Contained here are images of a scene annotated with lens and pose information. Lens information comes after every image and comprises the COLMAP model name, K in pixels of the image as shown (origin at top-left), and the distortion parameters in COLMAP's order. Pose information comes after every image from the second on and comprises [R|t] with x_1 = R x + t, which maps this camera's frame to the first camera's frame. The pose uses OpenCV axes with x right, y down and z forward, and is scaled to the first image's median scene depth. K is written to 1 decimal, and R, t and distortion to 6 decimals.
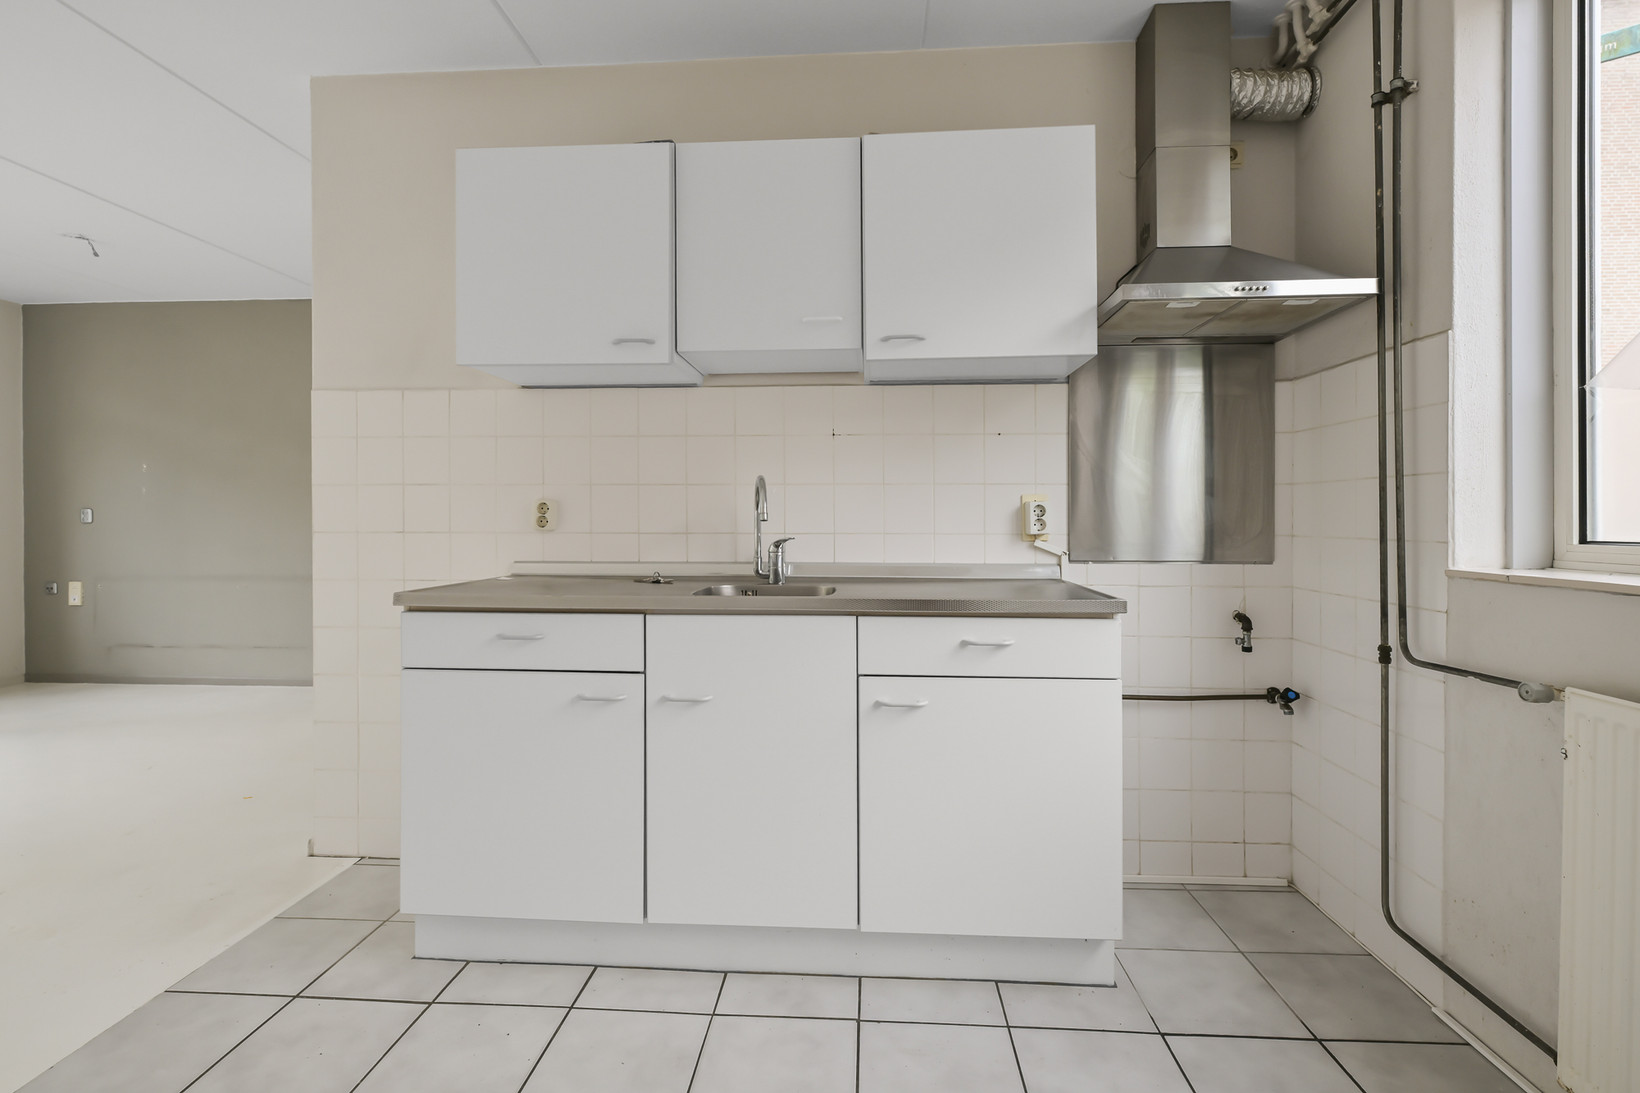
lens RADIAL K [[760.6, 0, 825.6], [0, 760.6, 527.6], [0, 0, 1]] dist [0.012662, -0.000684]
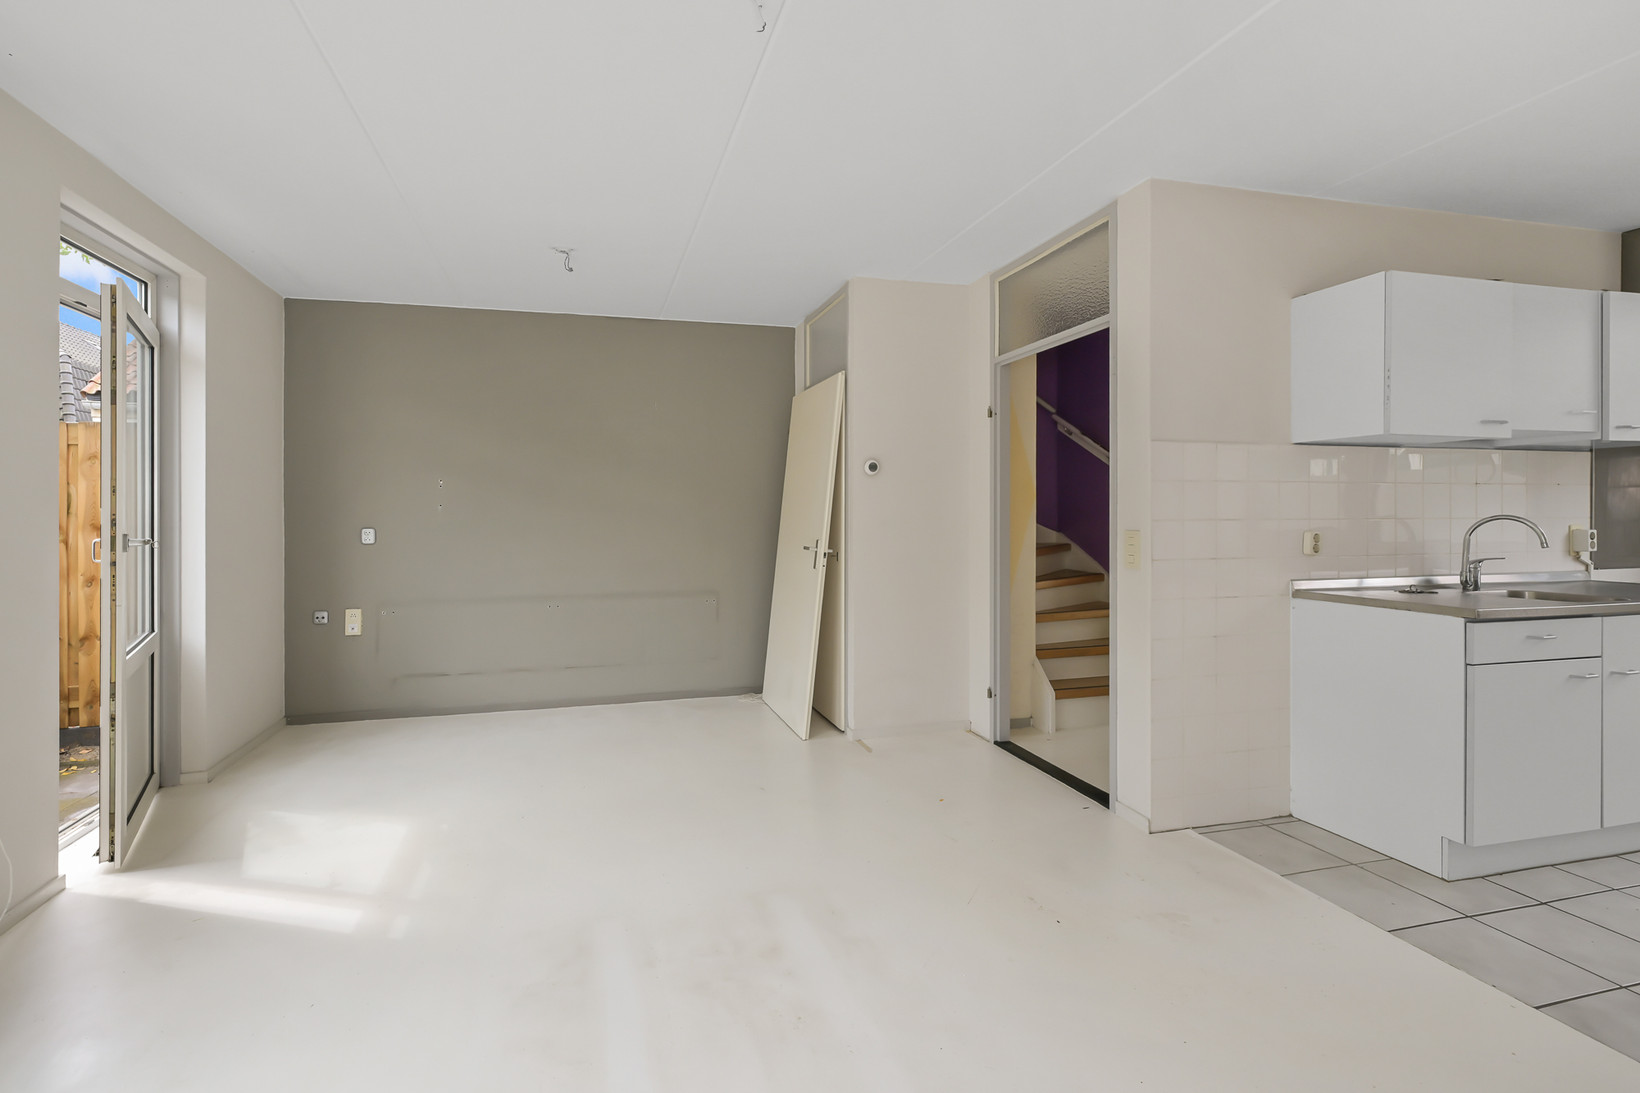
lens RADIAL K [[726.1, 0, 747.6], [0, 726.1, 516.6], [0, 0, 1]] dist [-0.013209, 0.003565]
pose [[0.955703, -0.007554, 0.294237, -1.721564], [0.008430, 0.999963, -0.001707, -0.070547], [-0.294213, 0.004112, 0.955731, 0.123929]]
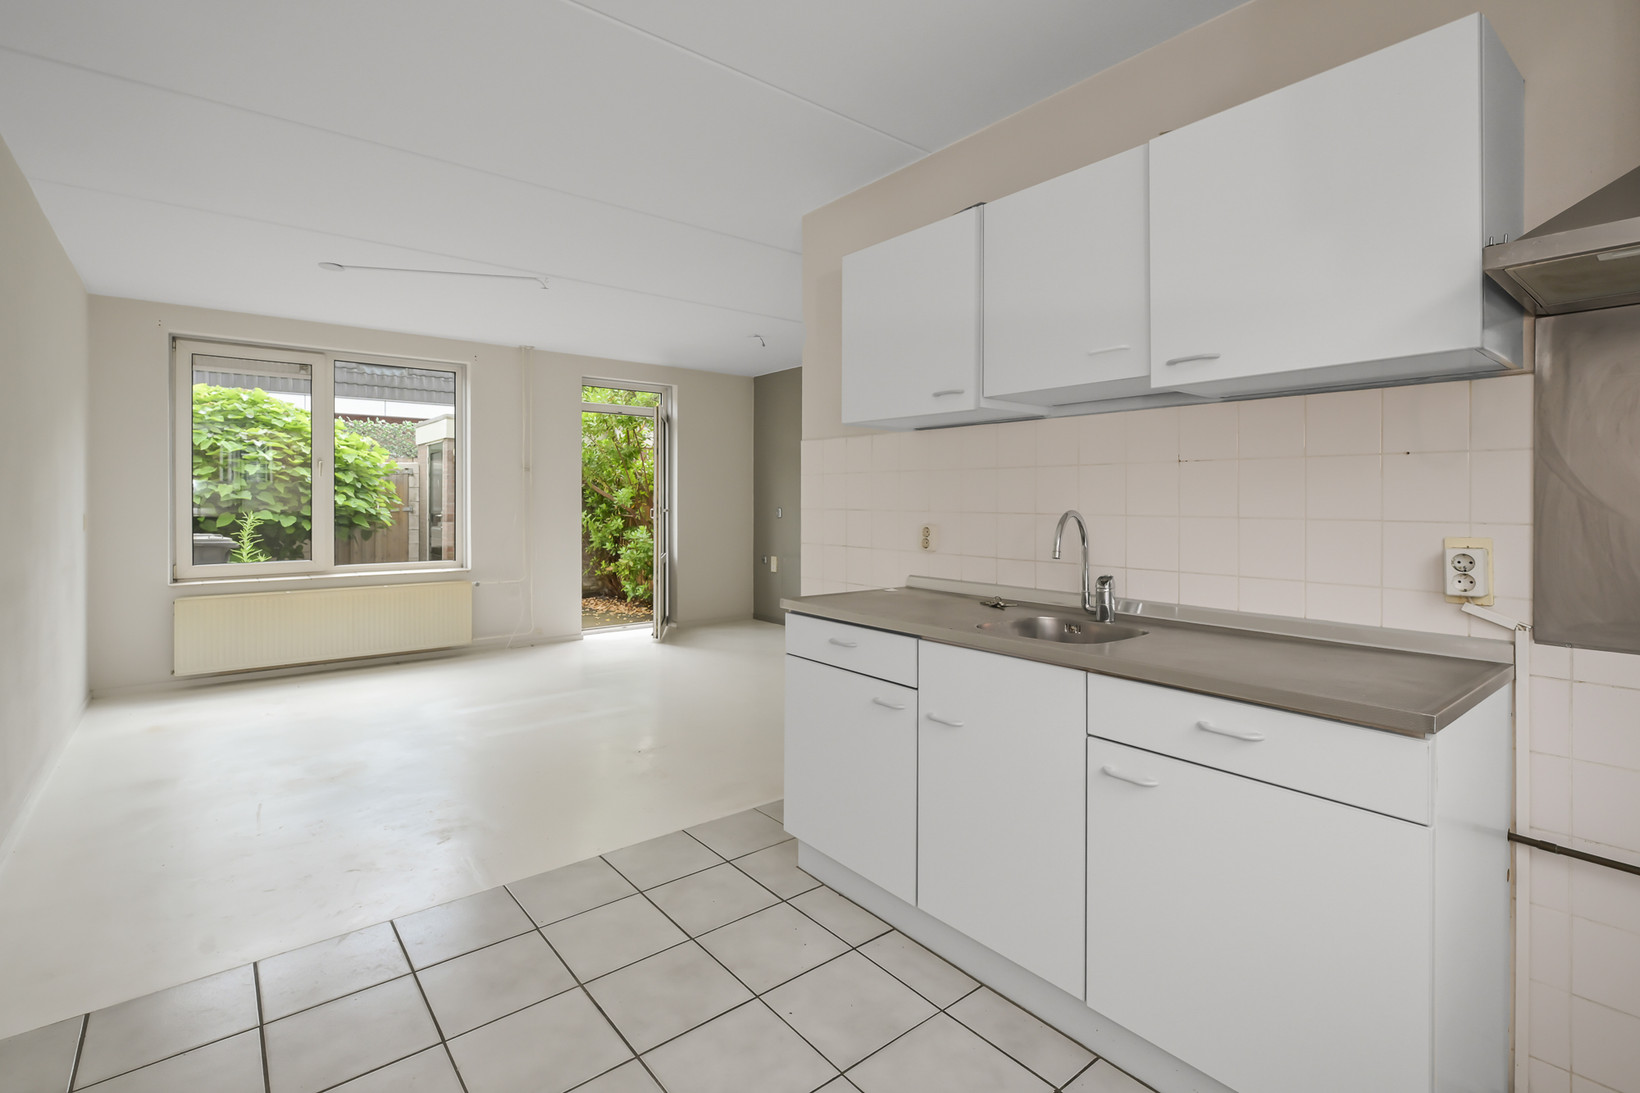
lens RADIAL K [[760.6, 0, 809.6], [0, 760.6, 514.0], [0, 0, 1]] dist [0.012662, -0.000684]
pose [[0.676959, 0.015021, -0.735867, 0.385540], [-0.010063, 0.999887, 0.011152, -0.067408], [0.735952, -0.000144, 0.677034, 0.079128]]
